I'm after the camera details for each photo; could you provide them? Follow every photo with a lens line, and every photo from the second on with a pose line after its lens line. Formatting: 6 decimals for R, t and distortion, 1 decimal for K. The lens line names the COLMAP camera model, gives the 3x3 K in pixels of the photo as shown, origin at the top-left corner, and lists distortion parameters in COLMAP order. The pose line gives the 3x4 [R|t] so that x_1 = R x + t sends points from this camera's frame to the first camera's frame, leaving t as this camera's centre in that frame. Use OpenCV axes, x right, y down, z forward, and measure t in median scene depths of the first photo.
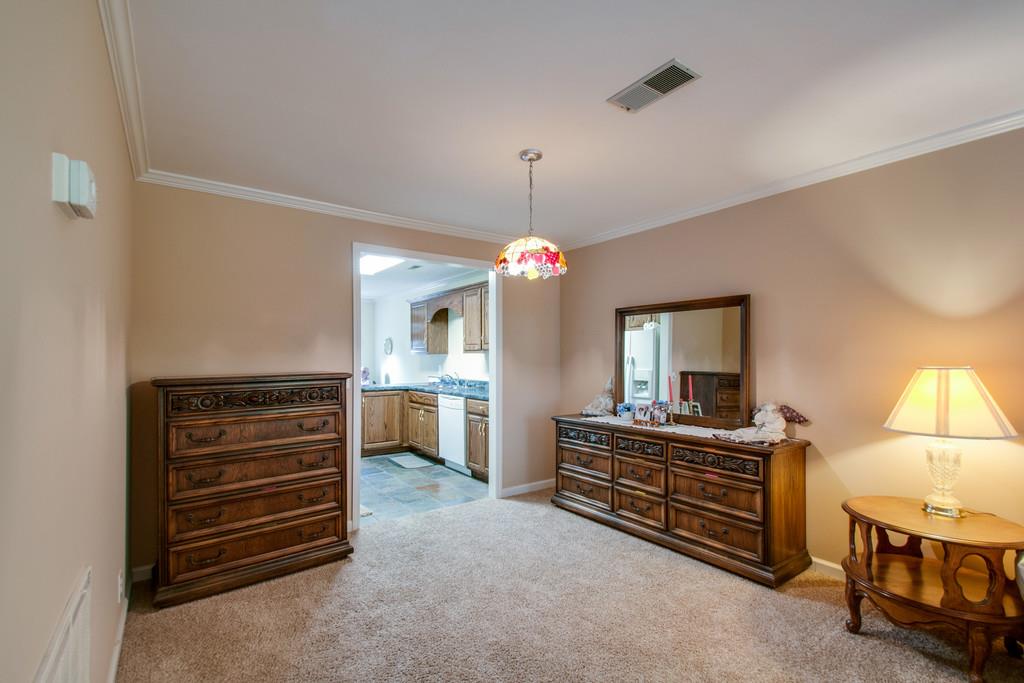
lens RADIAL K [[444.6, 0, 507.4], [0, 444.6, 356.3], [0, 0, 1]] dist [0.002142, 0.000269]
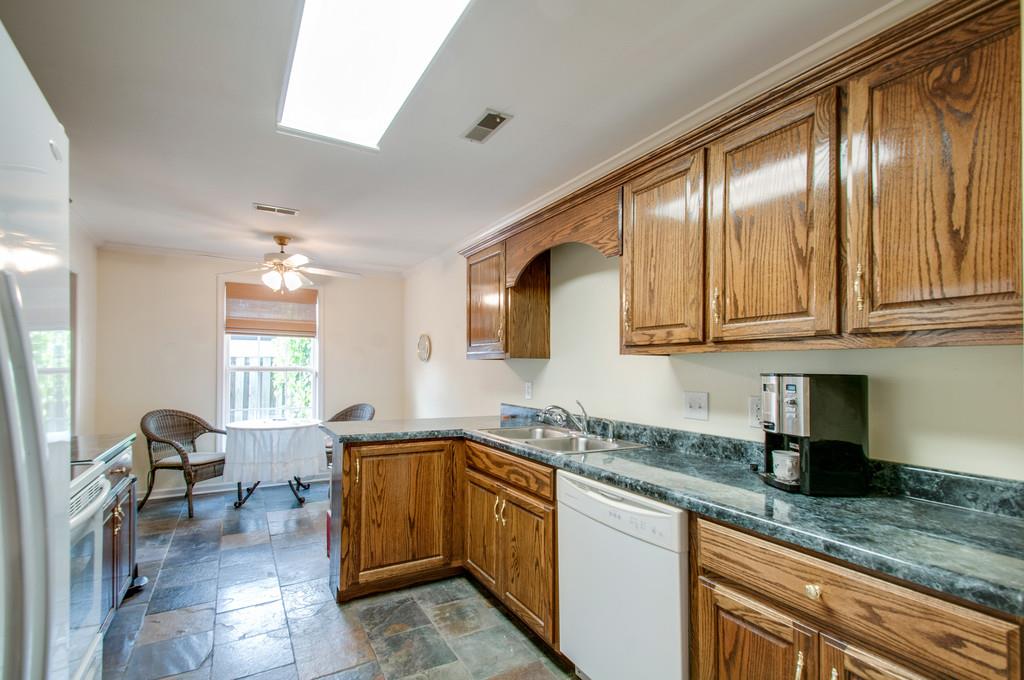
lens RADIAL K [[459.8, 0, 516.6], [0, 459.8, 350.0], [0, 0, 1]] dist [0.000720, 0.000124]
pose [[0.997612, 0.006420, -0.068767, -0.148841], [-0.008827, 0.999357, -0.034756, 0.003817], [0.068500, 0.035280, 0.997027, 0.578182]]
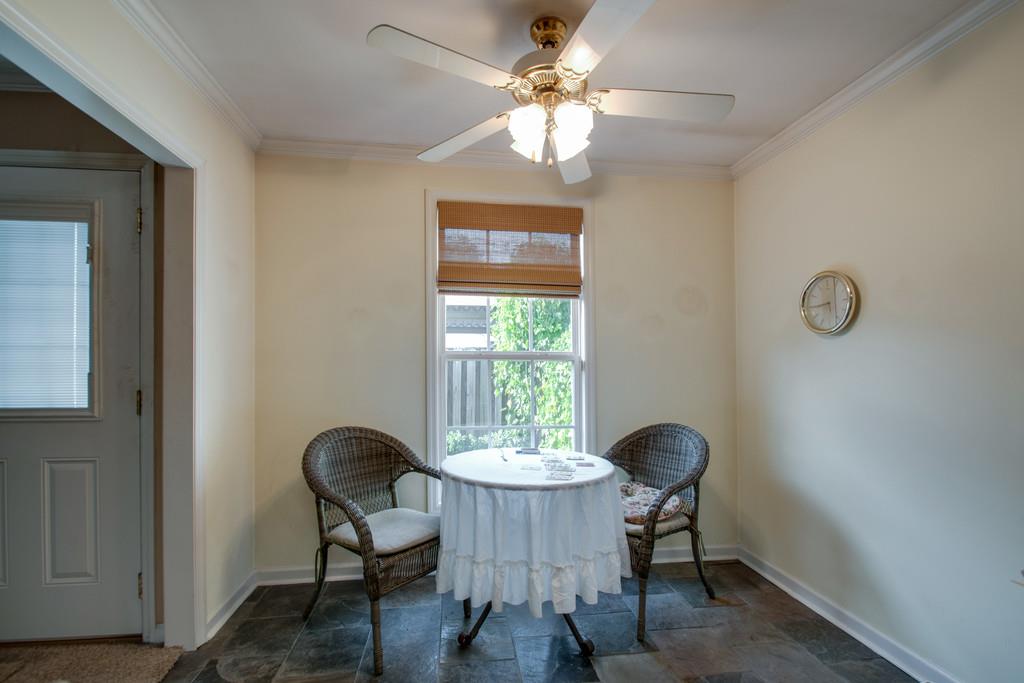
lens RADIAL K [[444.6, 0, 507.4], [0, 444.6, 356.3], [0, 0, 1]] dist [0.002142, 0.000269]
pose [[0.876271, 0.005077, -0.481791, -0.406267], [-0.002353, 0.999978, 0.006259, 0.010812], [0.481812, -0.004350, 0.876264, 0.944116]]
